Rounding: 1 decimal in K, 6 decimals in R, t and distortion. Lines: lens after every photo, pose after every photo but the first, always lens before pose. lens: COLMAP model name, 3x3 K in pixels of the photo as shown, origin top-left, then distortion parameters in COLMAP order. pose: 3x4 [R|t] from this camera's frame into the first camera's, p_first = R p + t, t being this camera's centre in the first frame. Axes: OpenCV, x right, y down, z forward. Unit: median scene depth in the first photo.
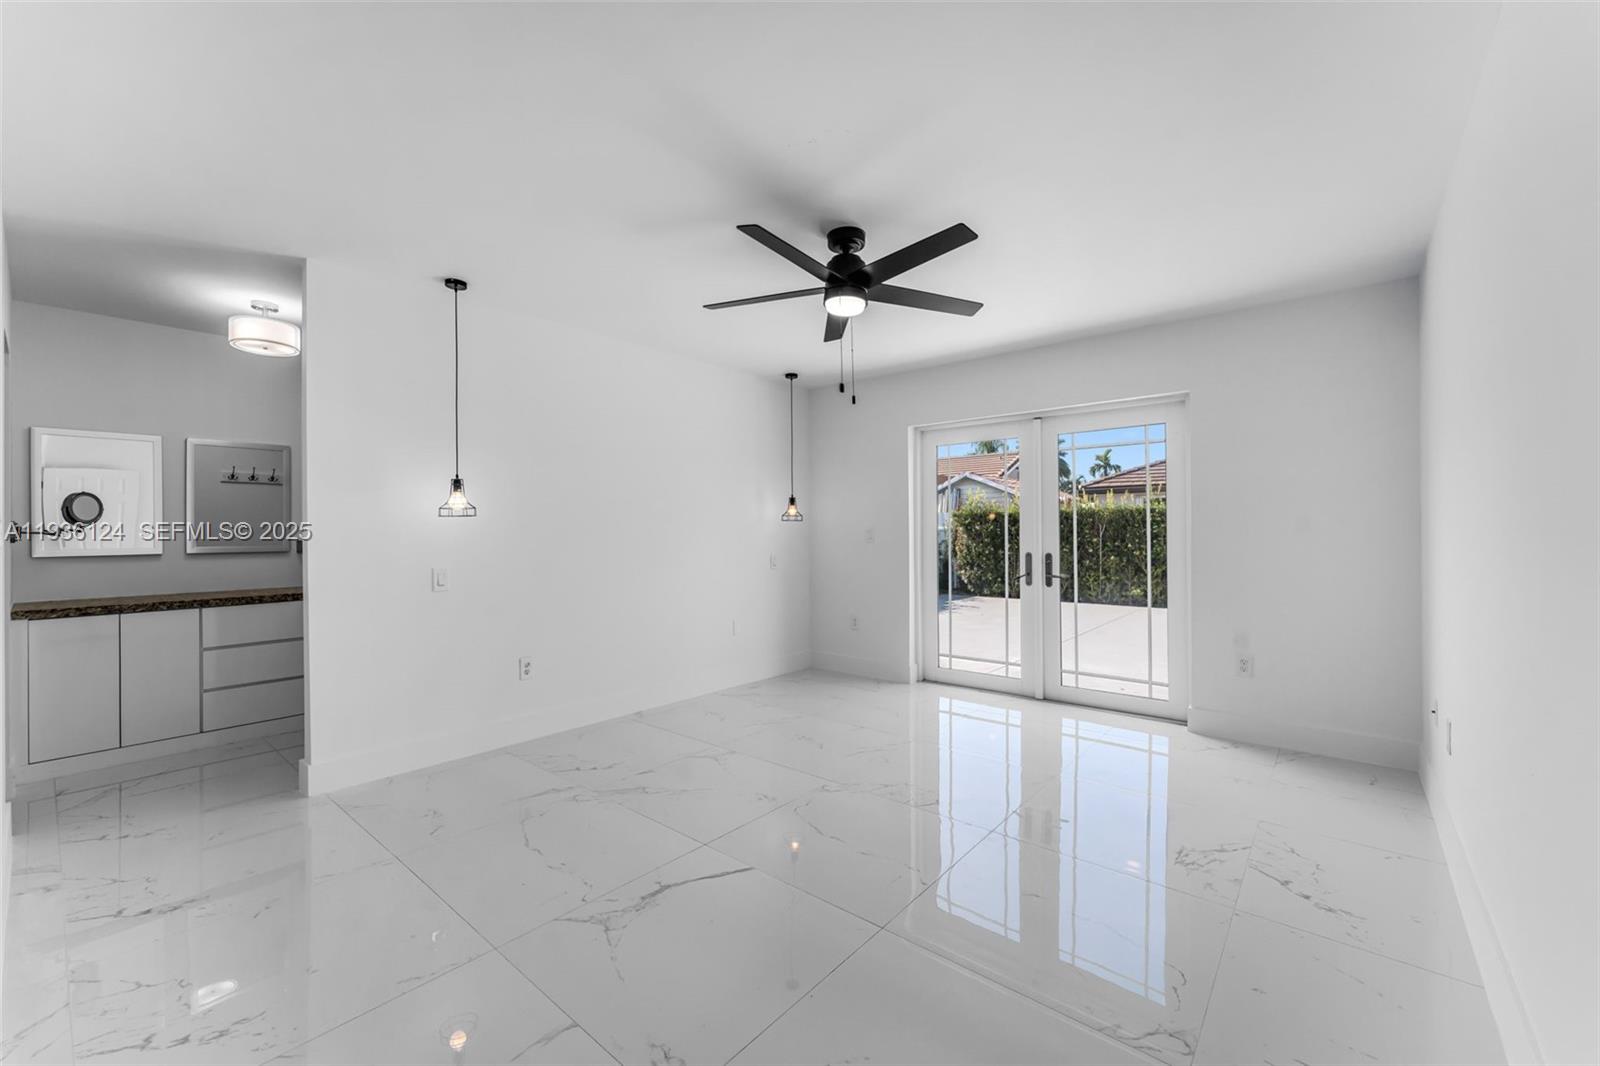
lens RADIAL K [[659.9, 0, 795.2], [0, 659.9, 542.3], [0, 0, 1]] dist [0.000293, -0.000058]
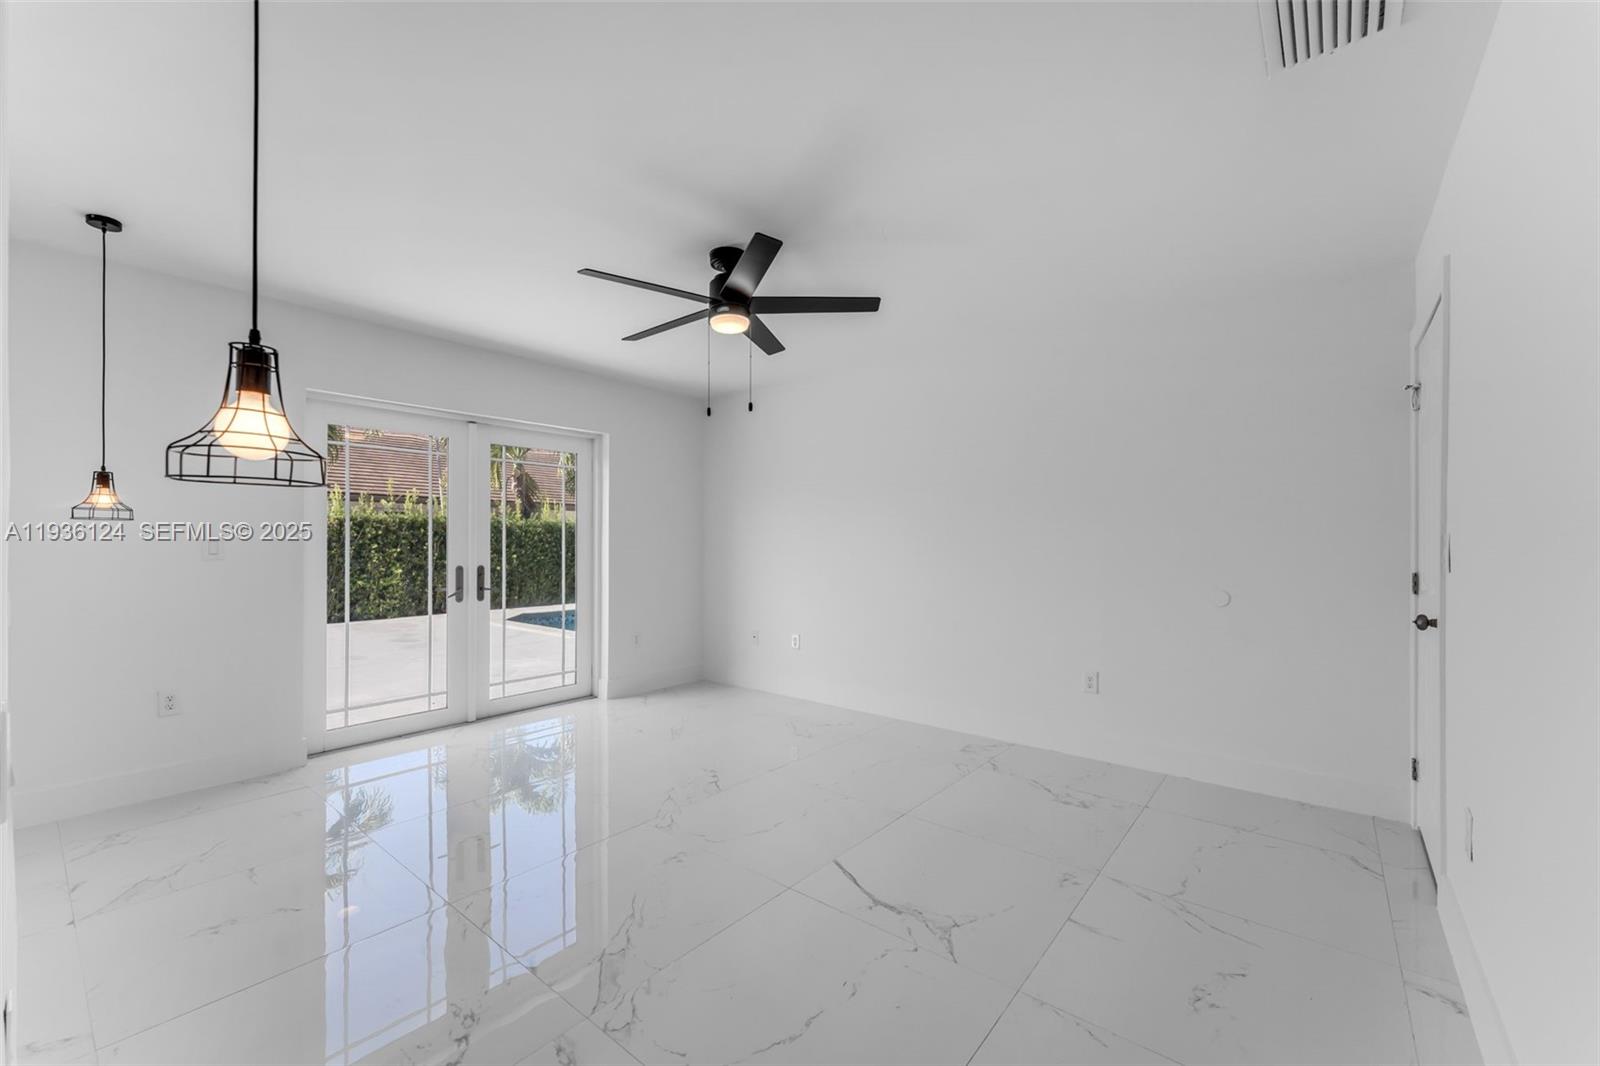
lens RADIAL K [[659.9, 0, 795.2], [0, 659.9, 542.3], [0, 0, 1]] dist [0.000293, -0.000058]
pose [[-0.049348, 0.005650, 0.998766, -0.595561], [0.008198, 0.999953, -0.005252, -0.008593], [-0.998748, 0.007929, -0.049392, 0.586061]]
